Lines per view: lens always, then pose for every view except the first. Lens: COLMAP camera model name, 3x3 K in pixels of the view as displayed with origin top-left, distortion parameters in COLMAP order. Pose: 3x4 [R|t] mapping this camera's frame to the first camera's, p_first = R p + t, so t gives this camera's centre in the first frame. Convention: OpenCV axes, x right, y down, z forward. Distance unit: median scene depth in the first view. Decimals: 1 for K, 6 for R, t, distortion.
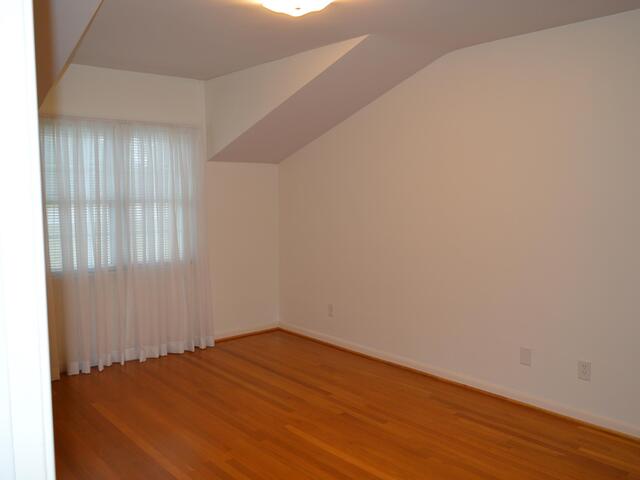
lens RADIAL K [[570.3, 0, 320.5], [0, 570.3, 240.6], [0, 0, 1]] dist [0.001323, -0.008687]
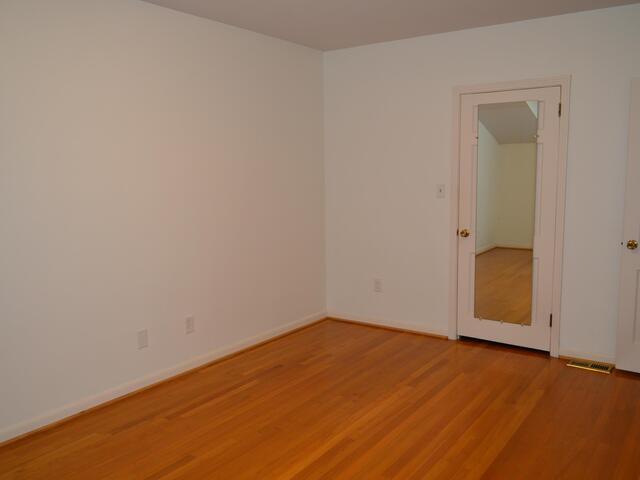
lens RADIAL K [[570.3, 0, 314.7], [0, 570.3, 241.7], [0, 0, 1]] dist [0.001323, -0.008687]
pose [[-0.247874, -0.122486, 0.961018, -0.670438], [0.098127, 0.983699, 0.150687, -0.082231], [-0.963810, 0.131653, -0.231814, 0.997142]]
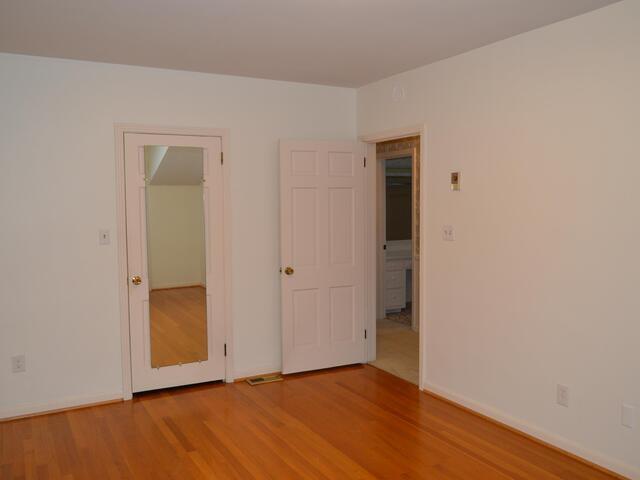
lens RADIAL K [[570.3, 0, 317.3], [0, 570.3, 238.1], [0, 0, 1]] dist [0.001323, -0.008687]
pose [[-0.978936, 0.000288, 0.204168, -0.146324], [0.031208, 0.988459, 0.148239, -0.125862], [-0.201769, 0.151489, -0.967647, 1.426093]]
